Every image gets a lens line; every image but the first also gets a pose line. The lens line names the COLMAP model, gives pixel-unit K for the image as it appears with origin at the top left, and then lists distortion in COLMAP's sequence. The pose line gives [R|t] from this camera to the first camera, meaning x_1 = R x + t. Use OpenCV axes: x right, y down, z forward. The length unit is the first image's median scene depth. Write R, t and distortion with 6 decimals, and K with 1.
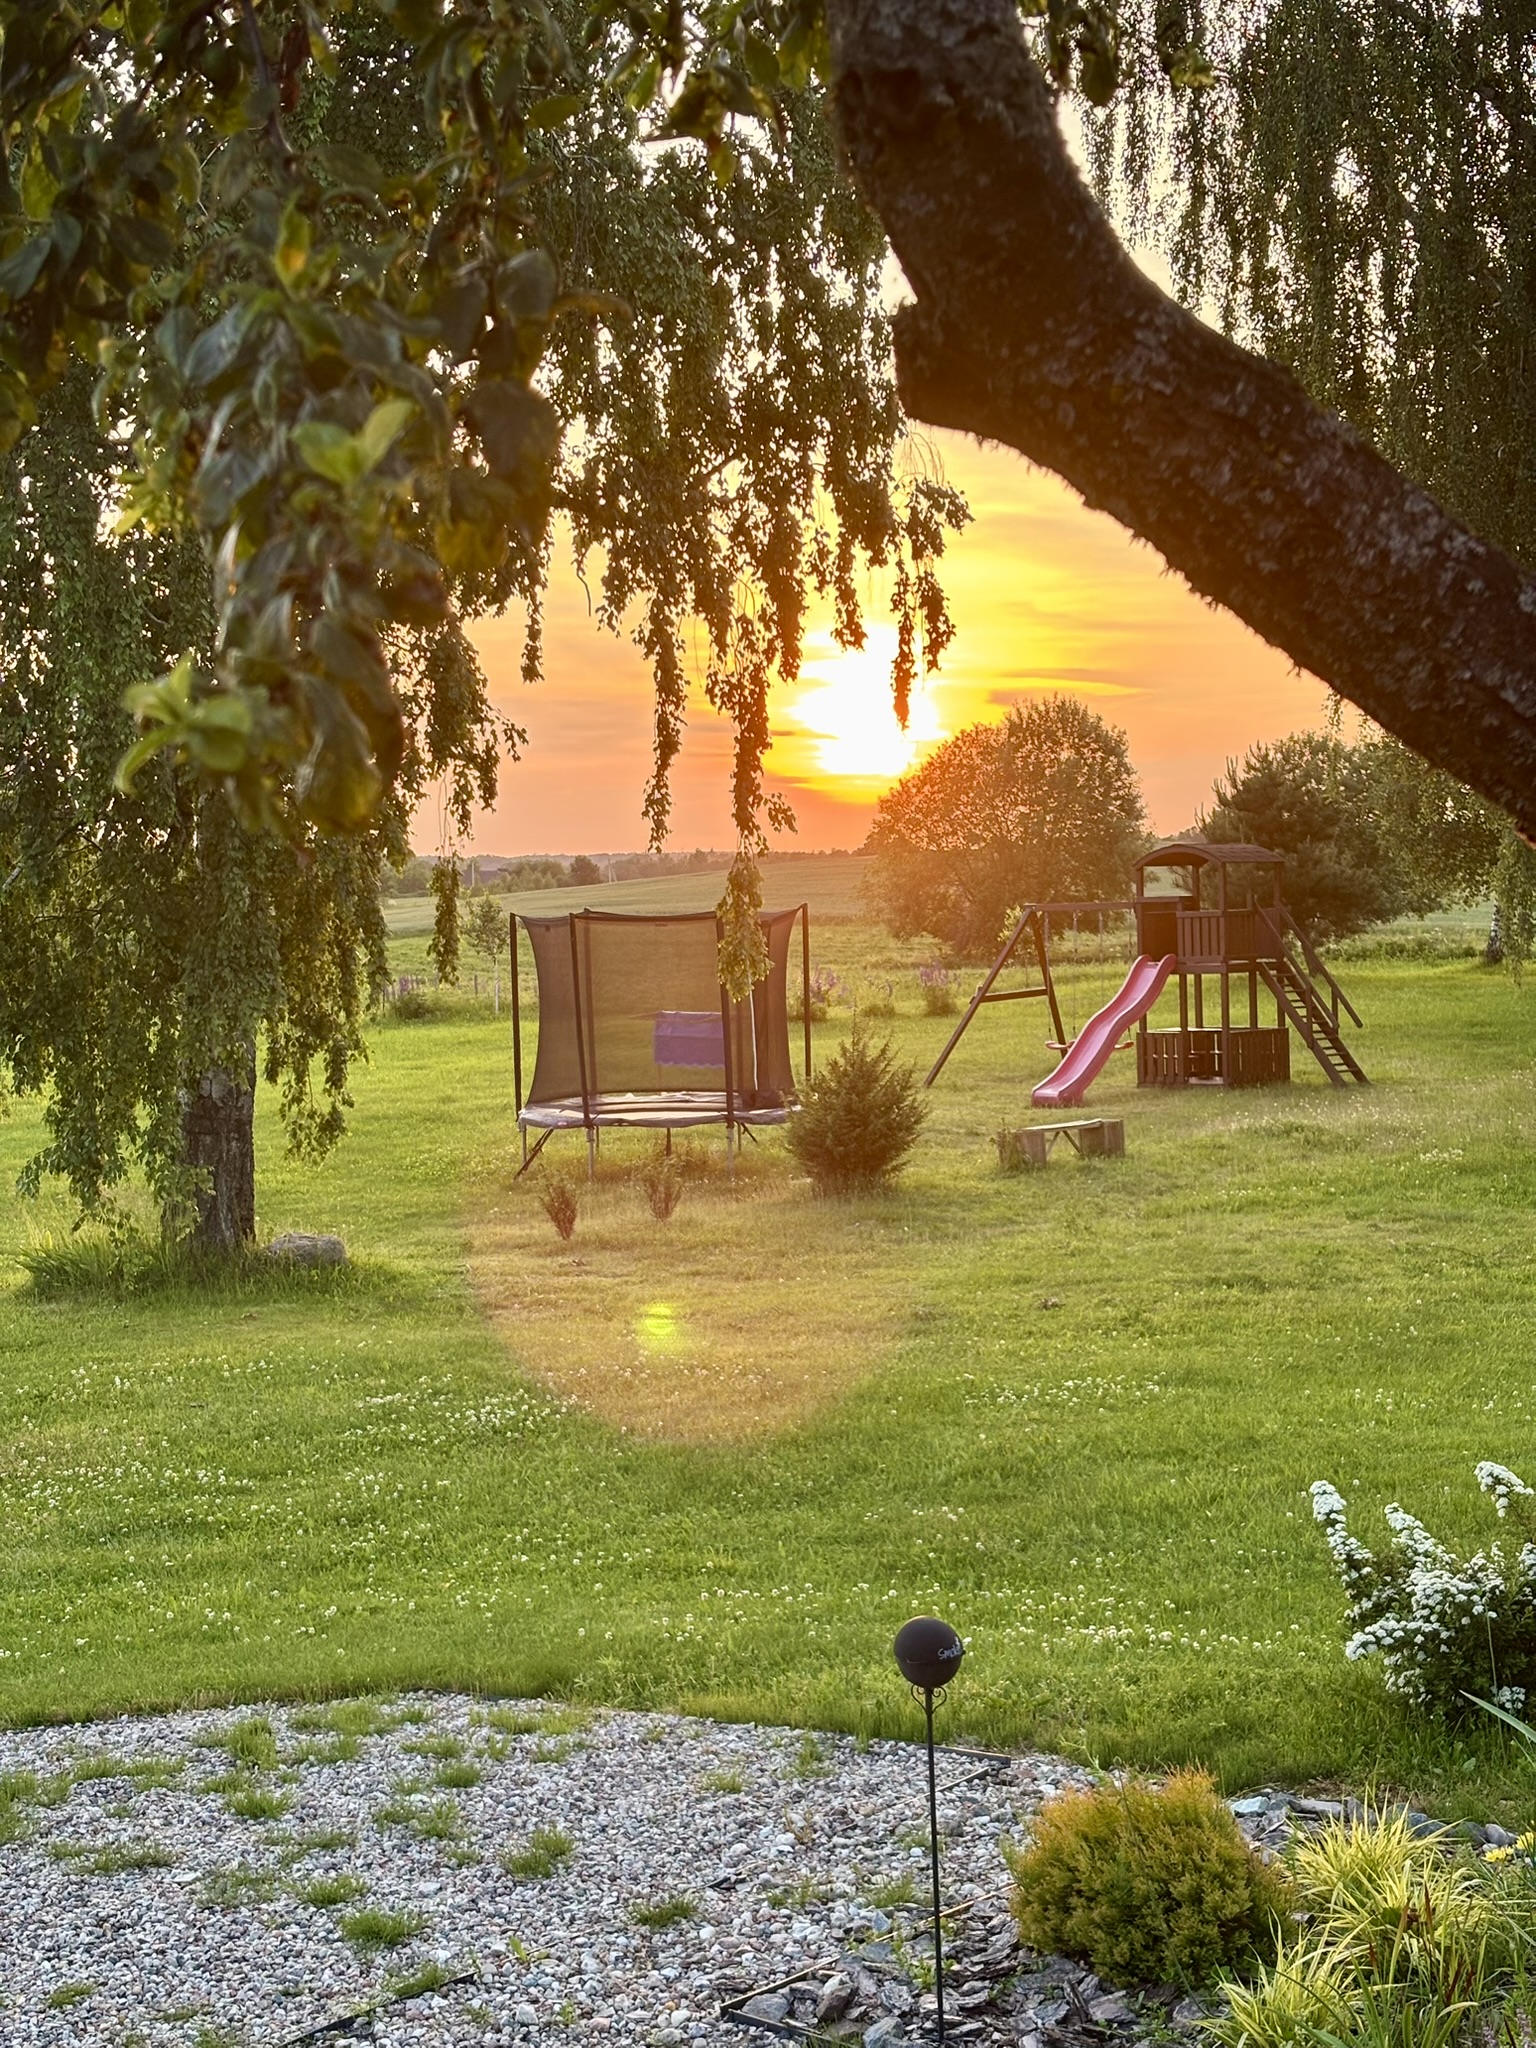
lens RADIAL K [[2953.8, 0, 770.4], [0, 2953.8, 1068.4], [0, 0, 1]] dist [0.285820, -1.190618]
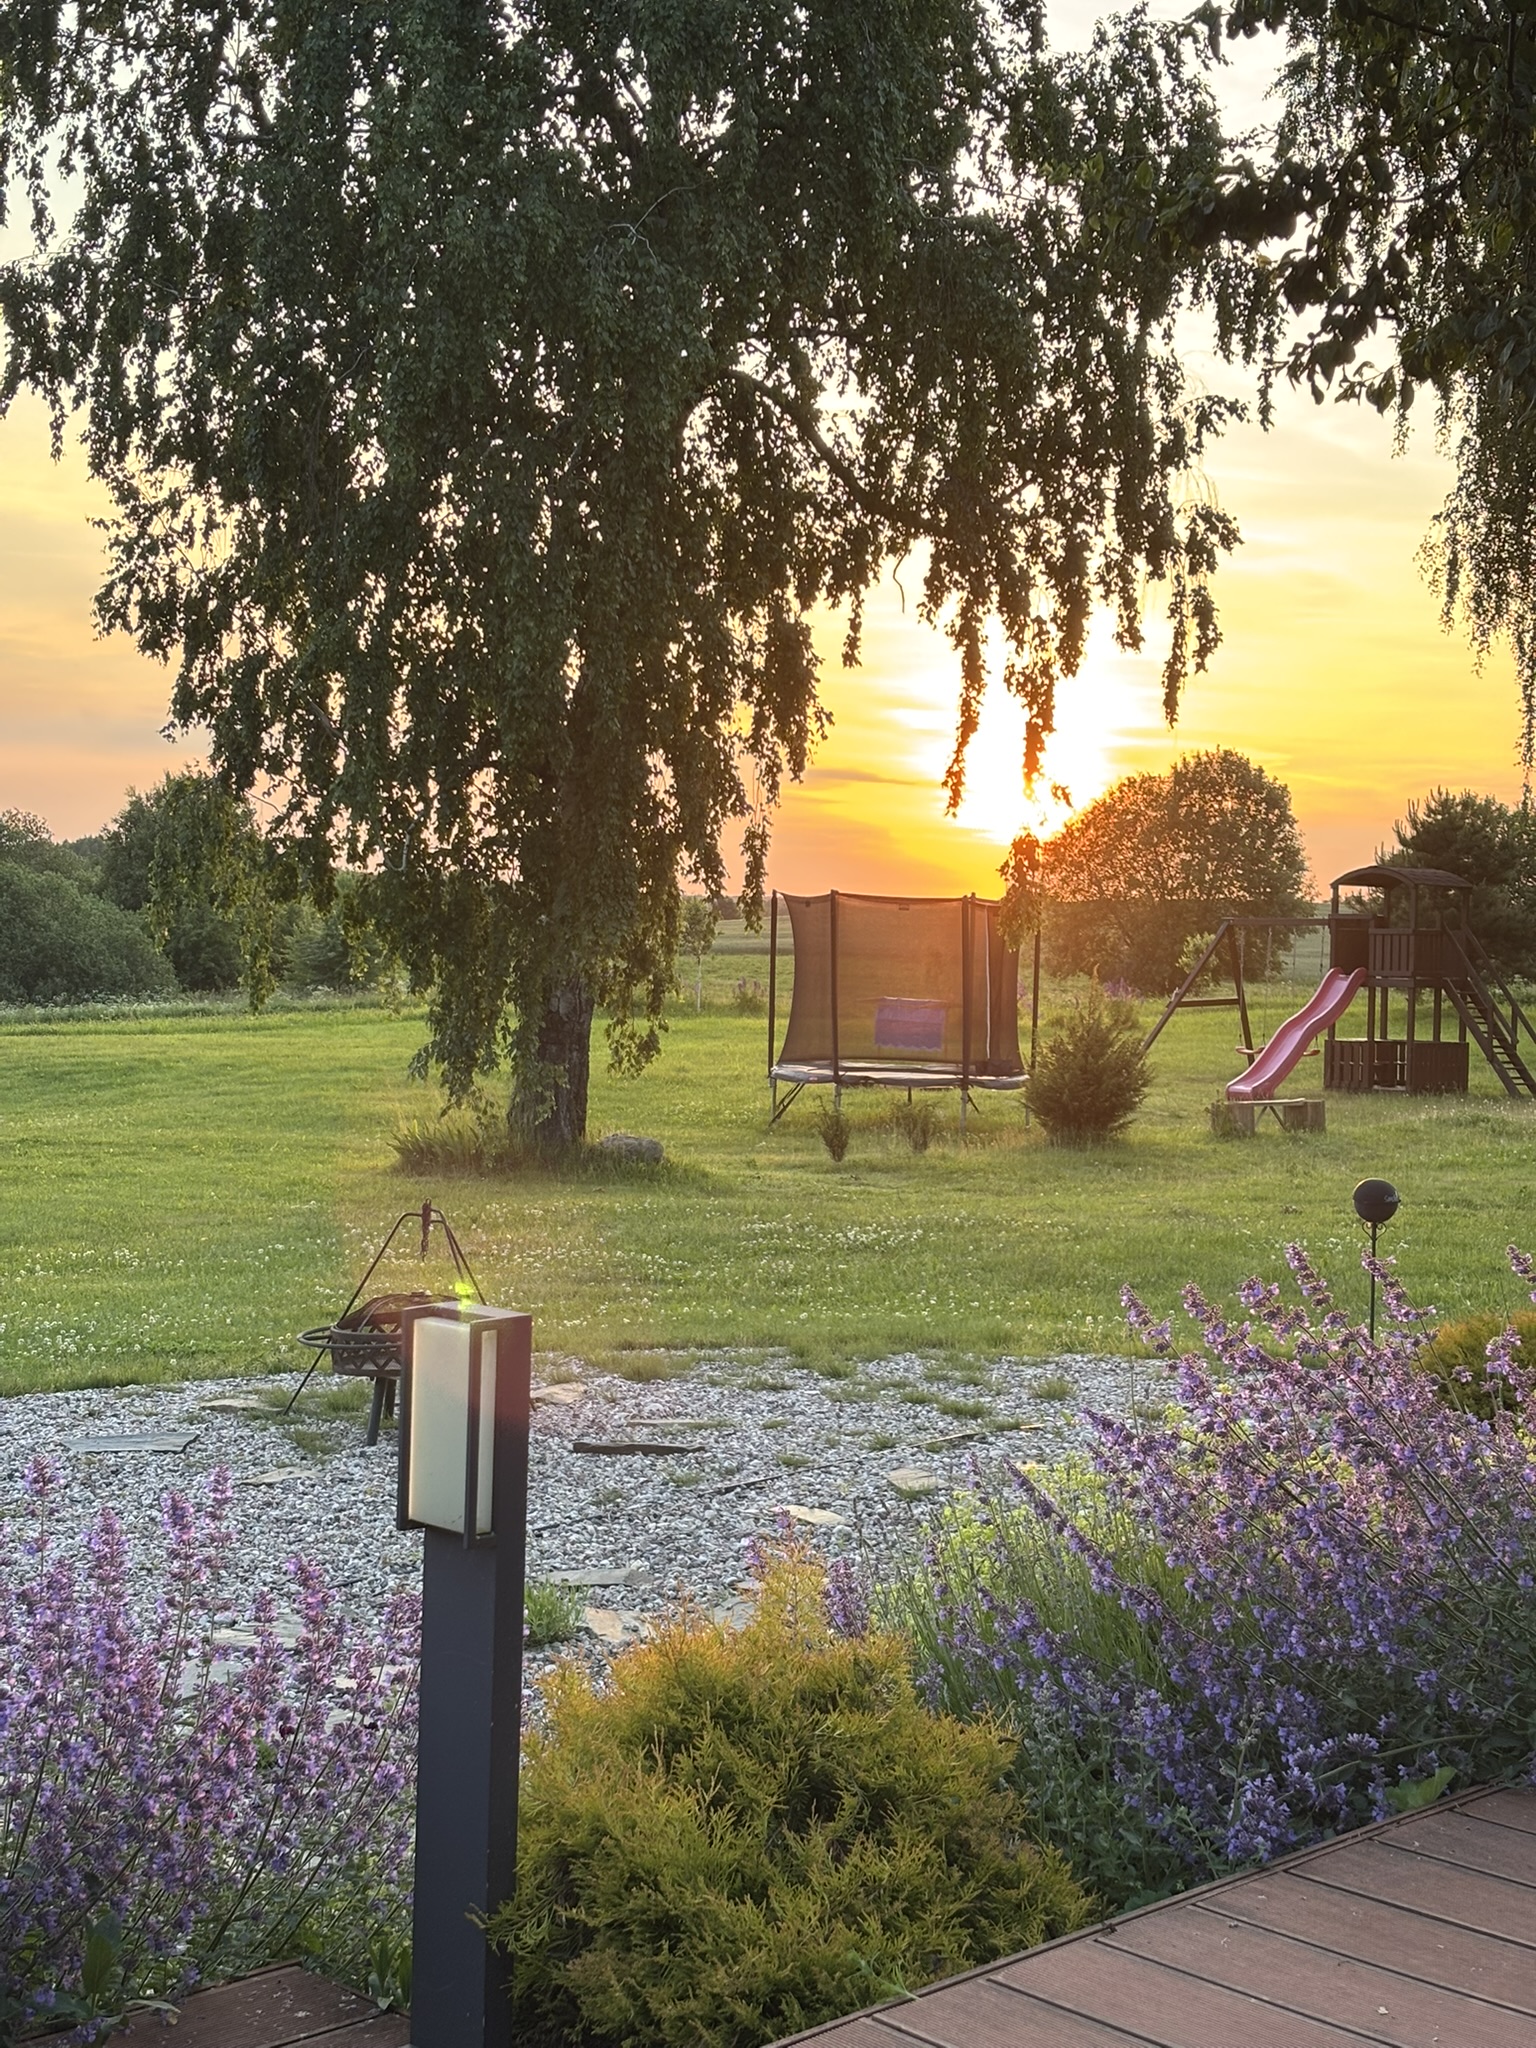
lens RADIAL K [[3020.1, 0, 774.3], [0, 3020.1, 1063.6], [0, 0, 1]] dist [0.378867, -1.773359]
pose [[0.998131, 0.050604, -0.034271, -0.061269], [-0.051366, 0.998443, -0.021738, 0.050899], [0.033118, 0.023458, 0.999176, -0.178864]]
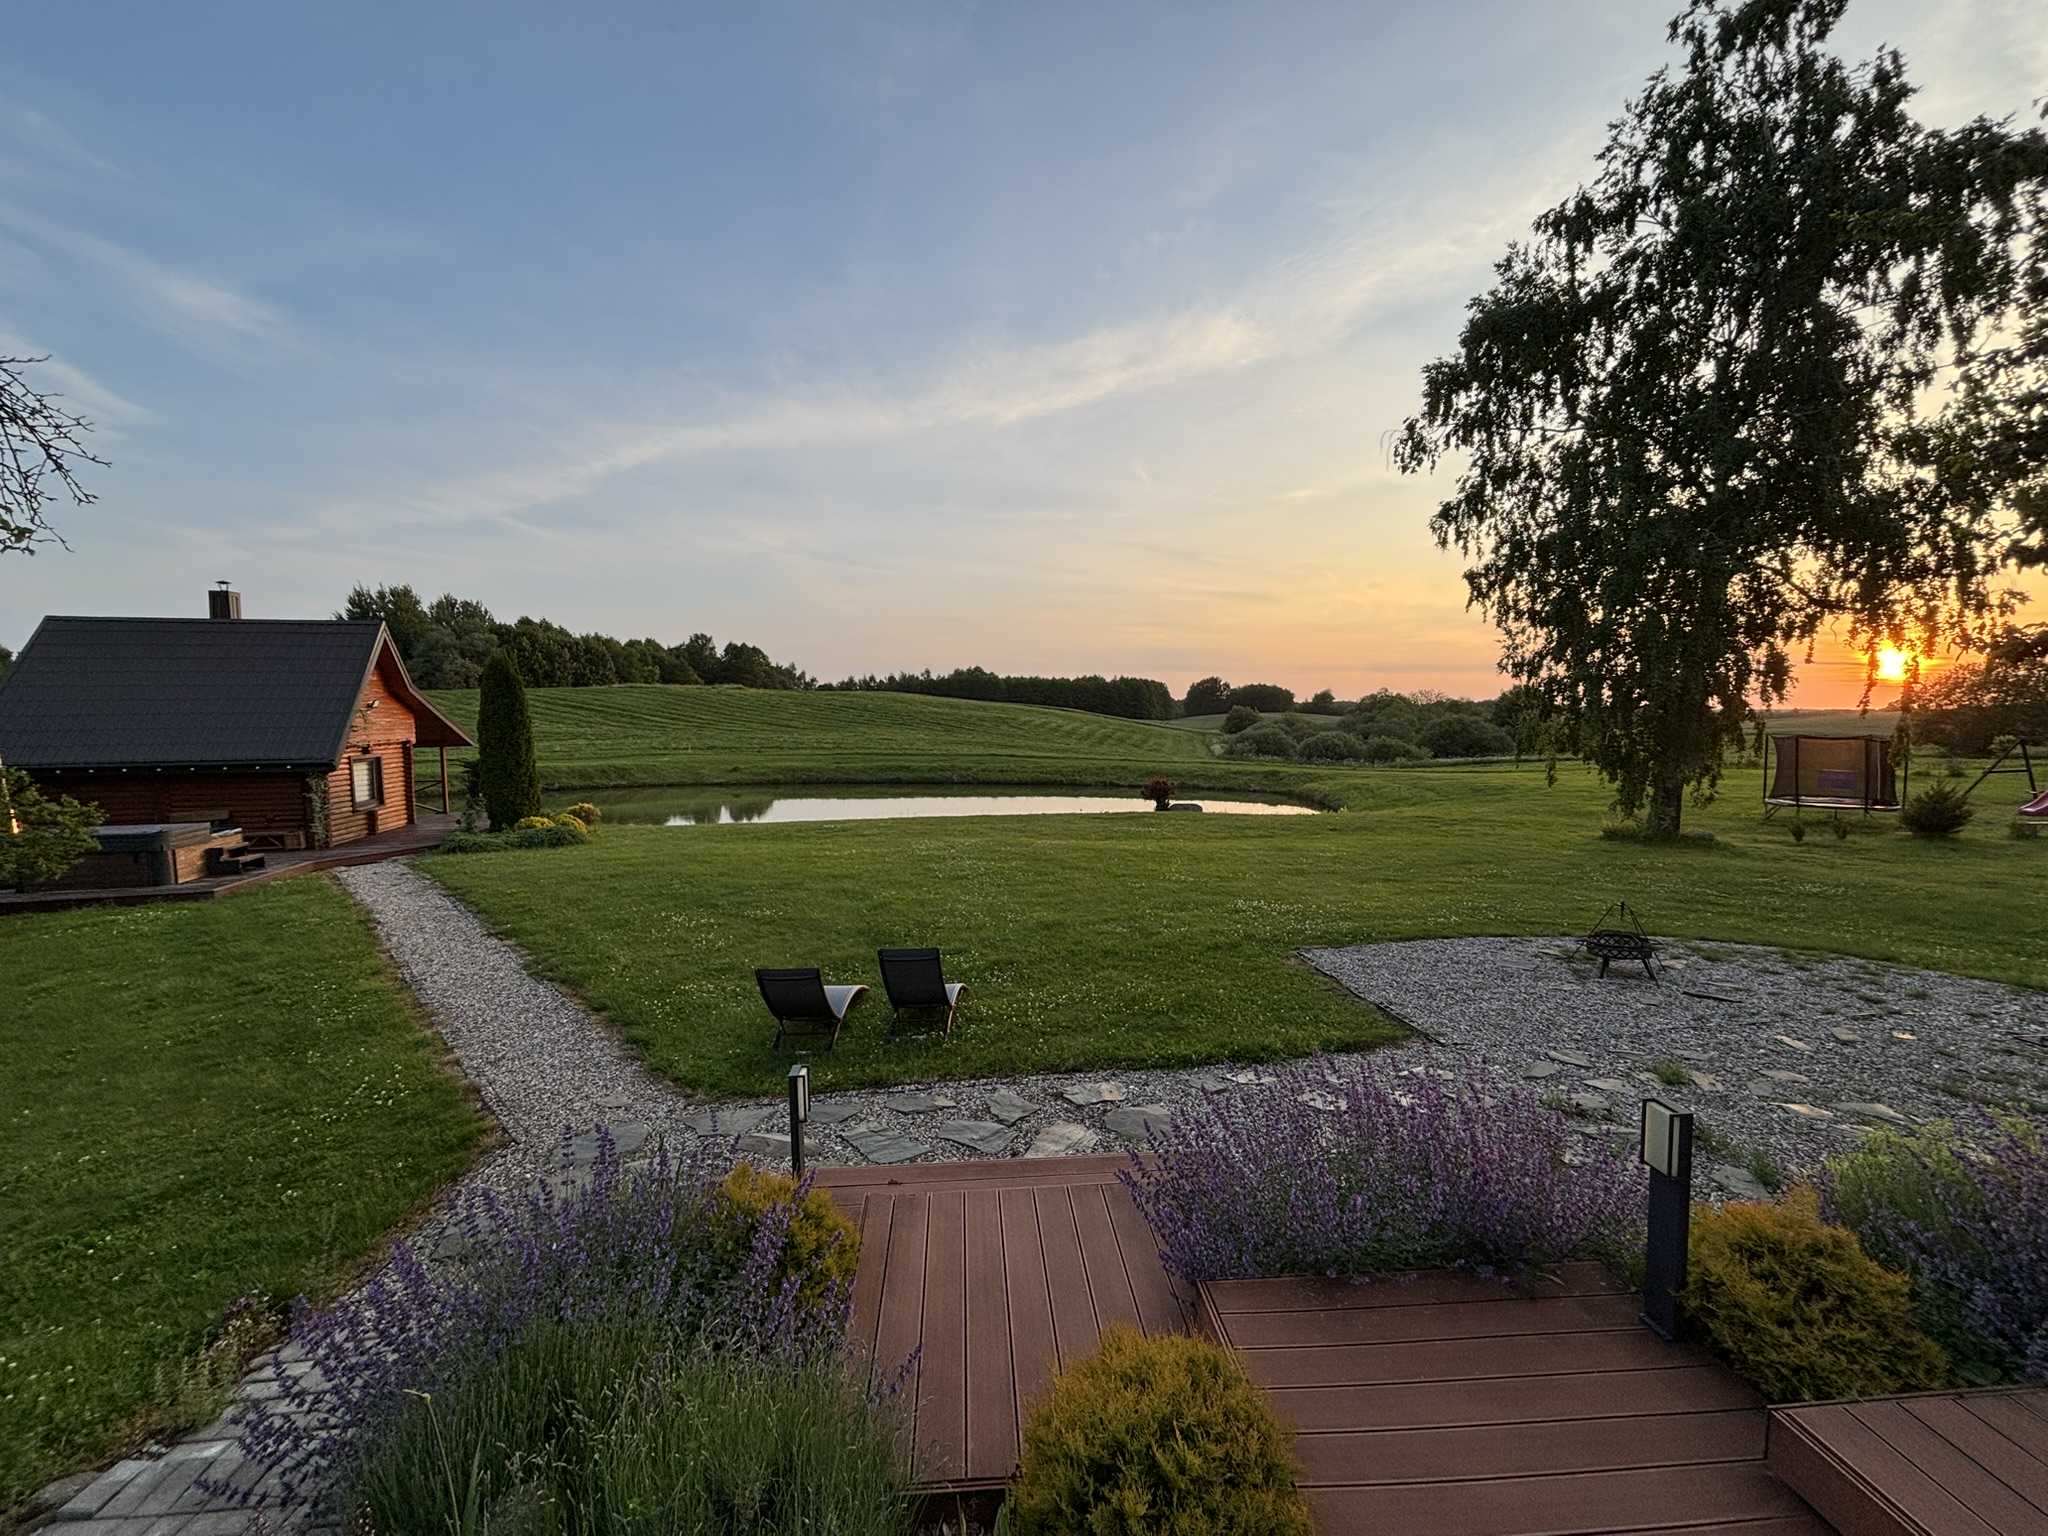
lens RADIAL K [[815.2, 0, 1013.5], [0, 815.2, 771.4], [0, 0, 1]] dist [-0.002418, -0.000694]
pose [[0.710964, 0.061929, -0.700496, -0.068429], [-0.056383, 0.997928, 0.030999, 0.004362], [0.700964, 0.017457, 0.712983, -0.198230]]
